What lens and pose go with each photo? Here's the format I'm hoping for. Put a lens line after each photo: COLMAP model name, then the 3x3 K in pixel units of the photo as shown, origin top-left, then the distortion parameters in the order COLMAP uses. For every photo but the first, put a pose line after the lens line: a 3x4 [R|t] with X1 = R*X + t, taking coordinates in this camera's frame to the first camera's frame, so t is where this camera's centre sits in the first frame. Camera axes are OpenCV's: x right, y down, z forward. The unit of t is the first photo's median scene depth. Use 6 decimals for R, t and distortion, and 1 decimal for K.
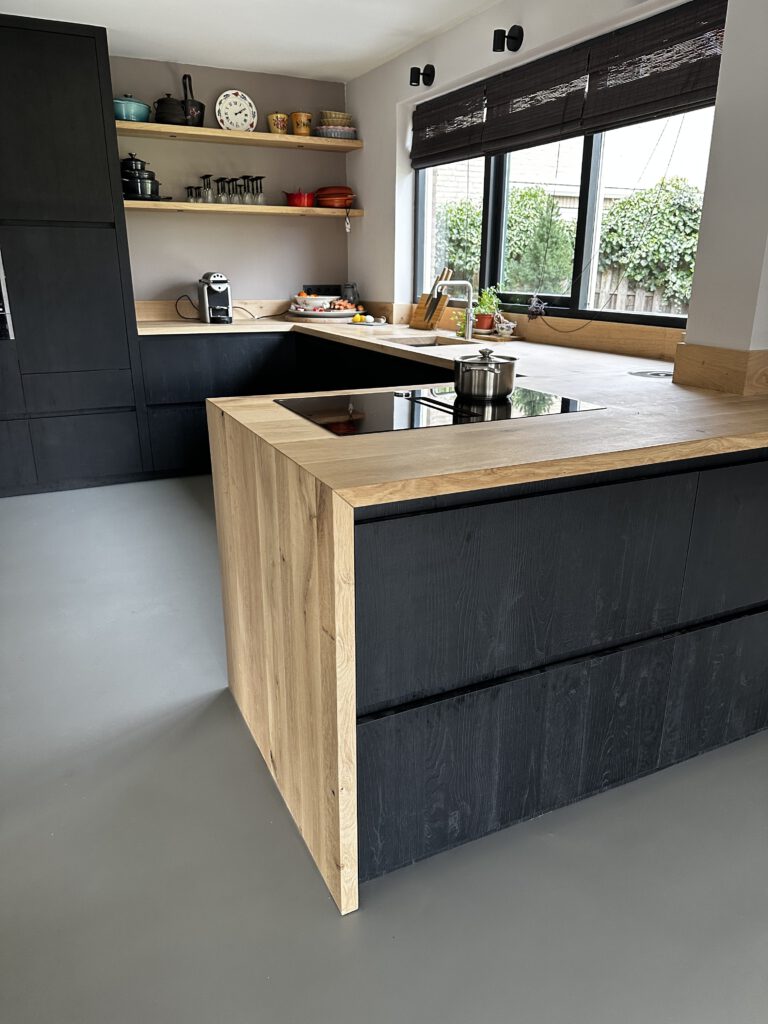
lens RADIAL K [[727.1, 0, 394.4], [0, 727.1, 512.0], [0, 0, 1]] dist [0.122971, -0.167097]
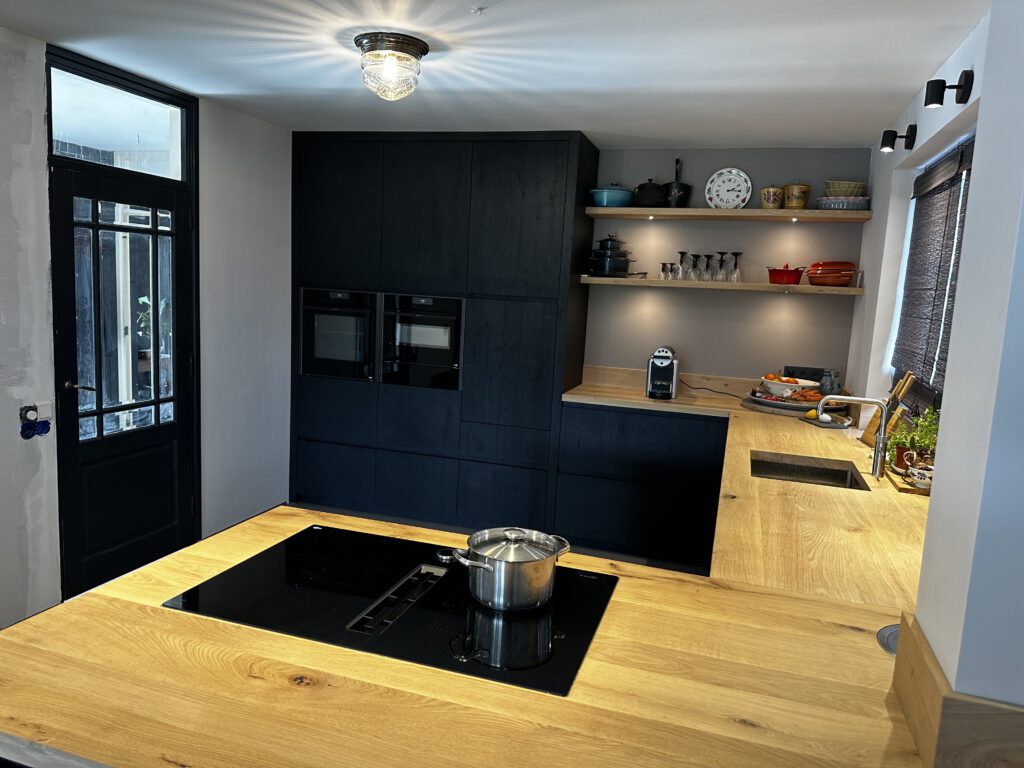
lens RADIAL K [[727.1, 0, 512.0], [0, 727.1, 384.0], [0, 0, 1]] dist [0.122971, -0.167097]
pose [[0.713254, 0.126750, -0.689350, 0.320967], [-0.269365, 0.957553, -0.102642, -0.152631], [0.647079, 0.258896, 0.717120, 0.249242]]
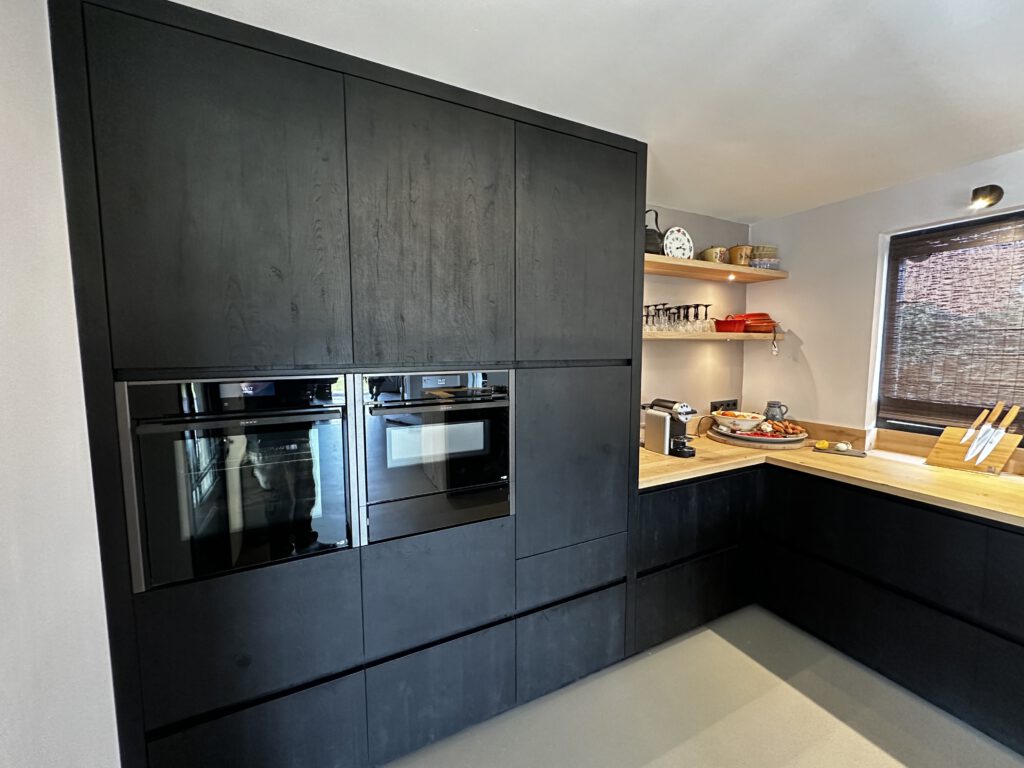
lens RADIAL K [[409.8, 0, 508.7], [0, 409.8, 382.7], [0, 0, 1]] dist [-0.000073, -0.000113]
pose [[0.999961, -0.008750, 0.001116, -0.528882], [0.008769, 0.972377, -0.233249, -0.271038], [0.000956, 0.233250, 0.972416, 0.591240]]
